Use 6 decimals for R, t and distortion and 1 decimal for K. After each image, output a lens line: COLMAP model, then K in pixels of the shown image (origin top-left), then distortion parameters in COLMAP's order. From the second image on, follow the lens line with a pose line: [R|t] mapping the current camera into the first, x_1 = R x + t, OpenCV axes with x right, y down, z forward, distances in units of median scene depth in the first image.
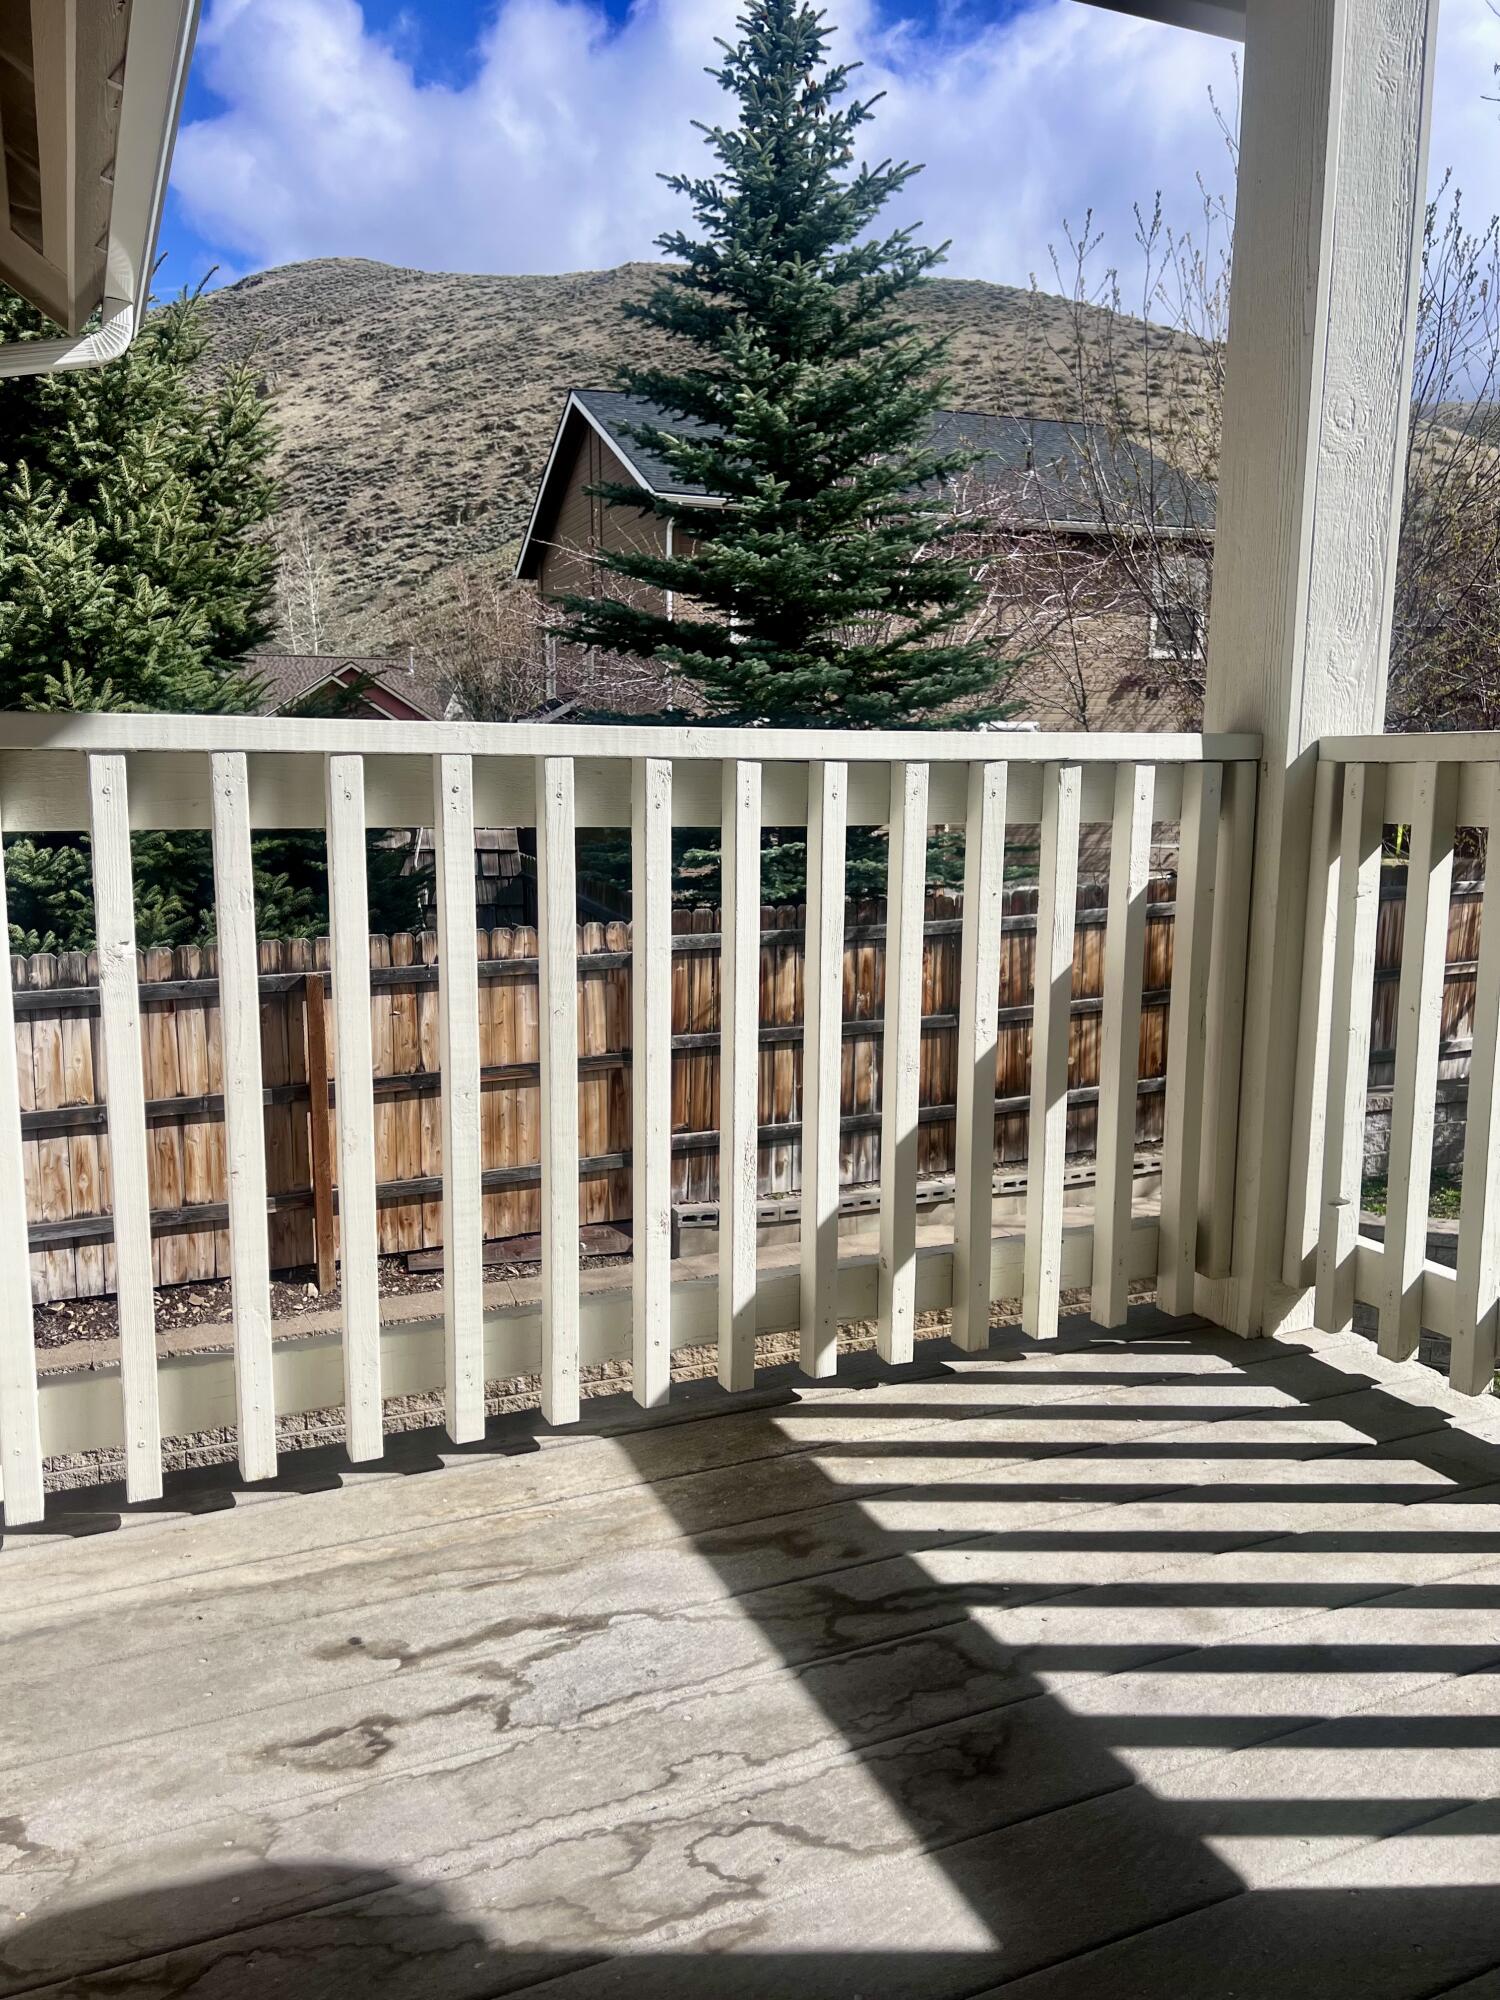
lens RADIAL K [[1507.8, 0, 757.6], [0, 1507.8, 1012.2], [0, 0, 1]] dist [0.061614, -0.085430]
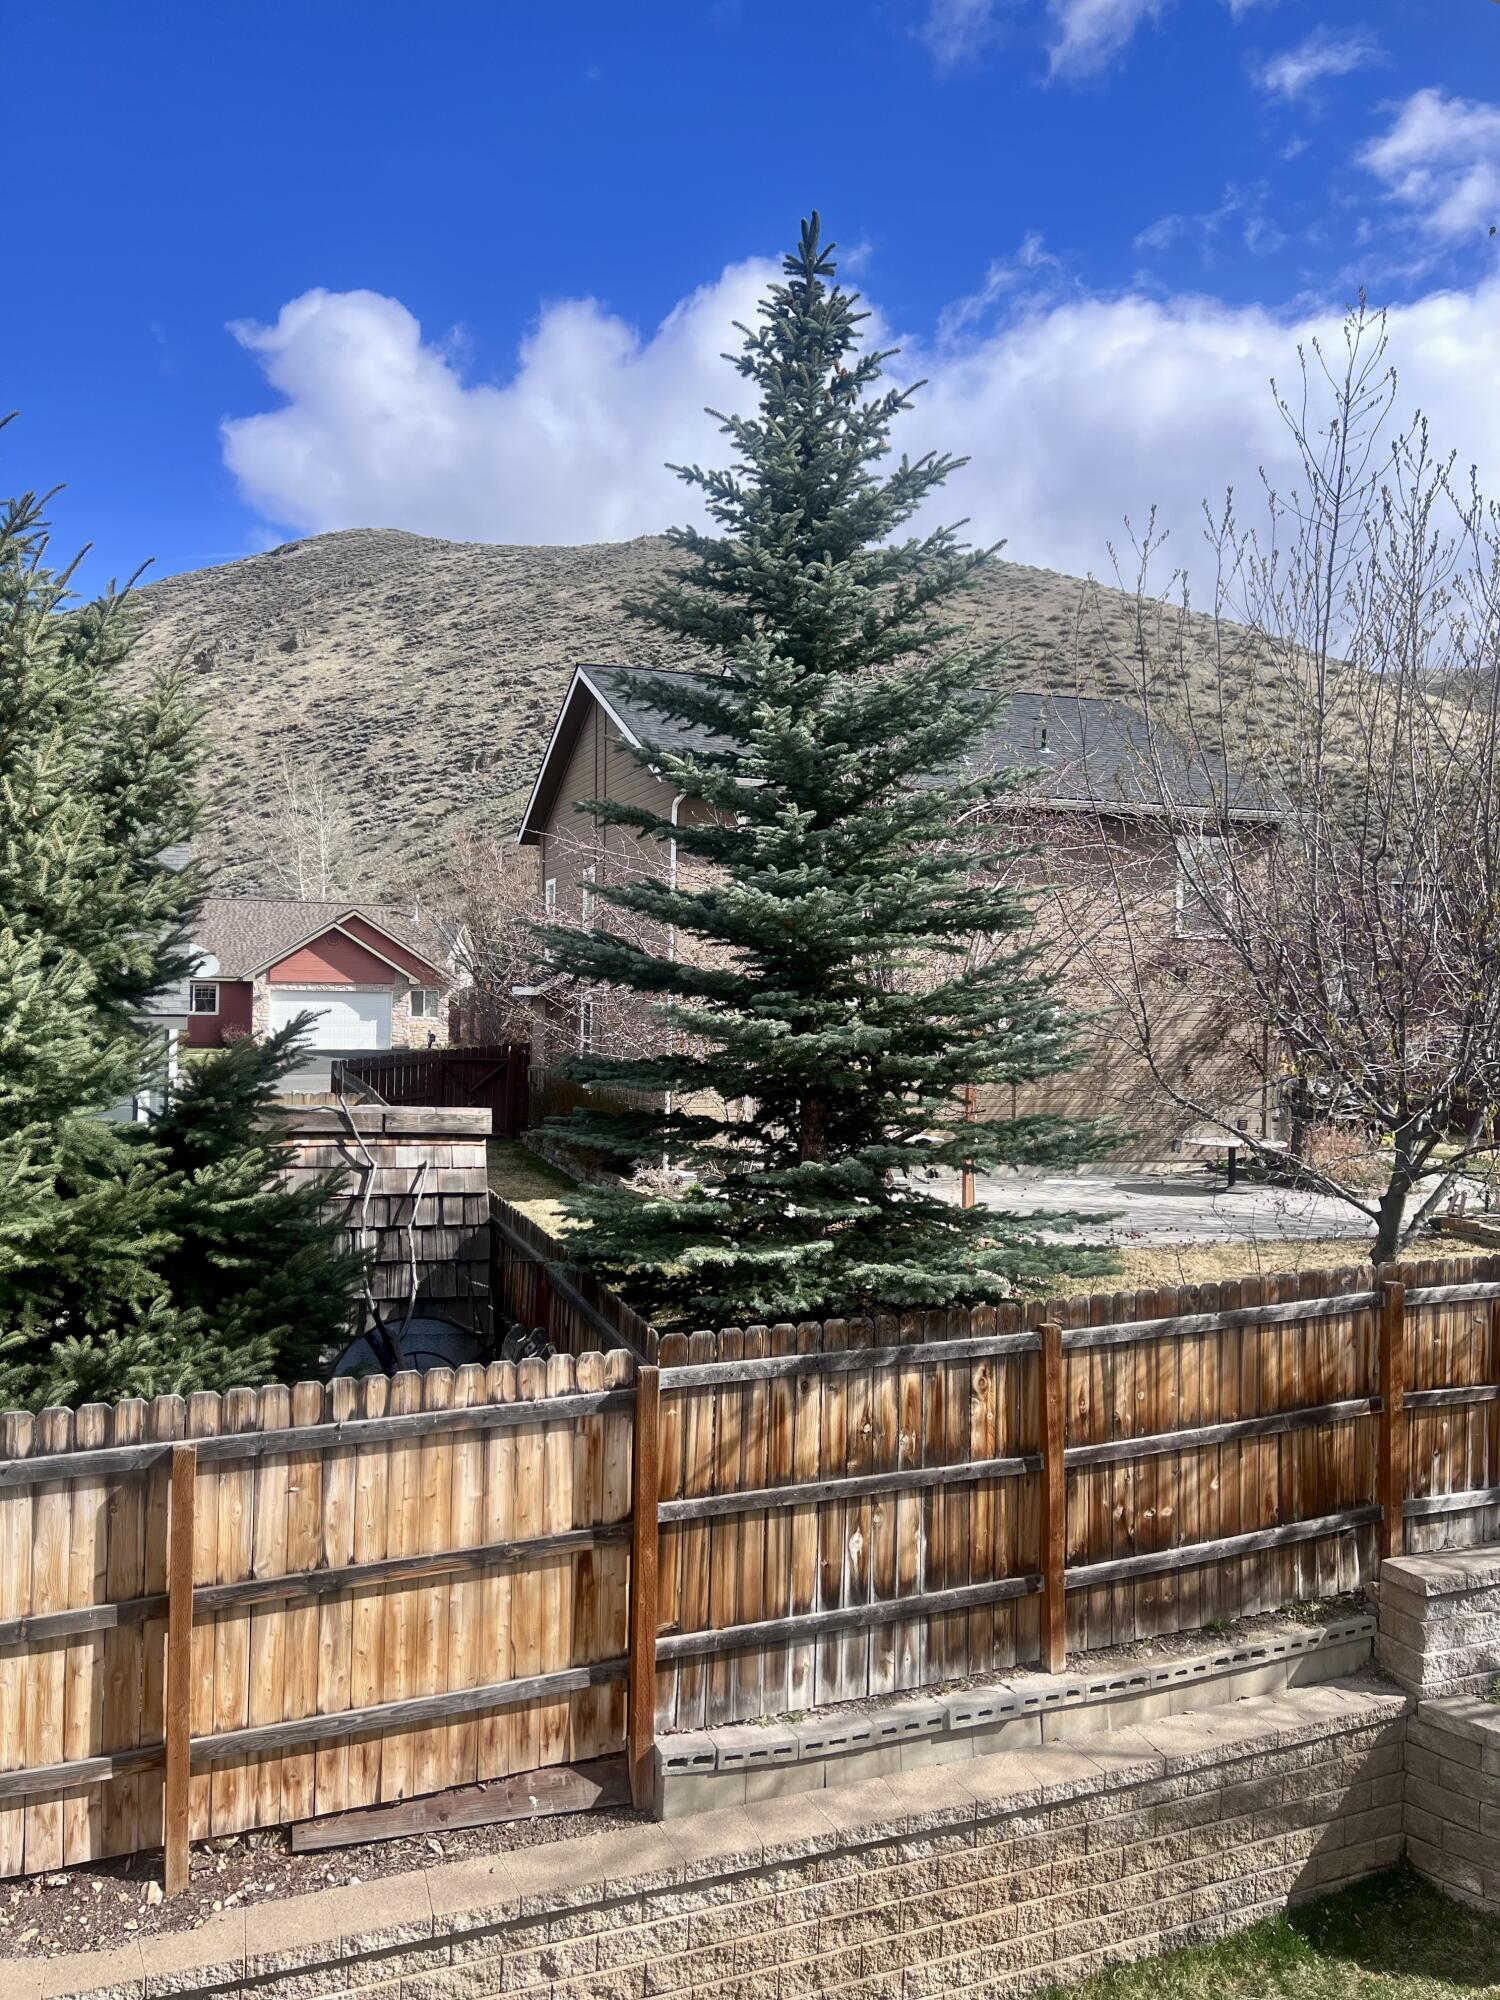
lens RADIAL K [[1507.8, 0, 754.5], [0, 1507.8, 1002.5], [0, 0, 1]] dist [0.061614, -0.085430]
pose [[0.999930, 0.011465, -0.003007, -0.008668], [-0.011796, 0.987283, -0.158537, -0.106910], [0.001152, 0.158562, 0.987348, 0.187384]]
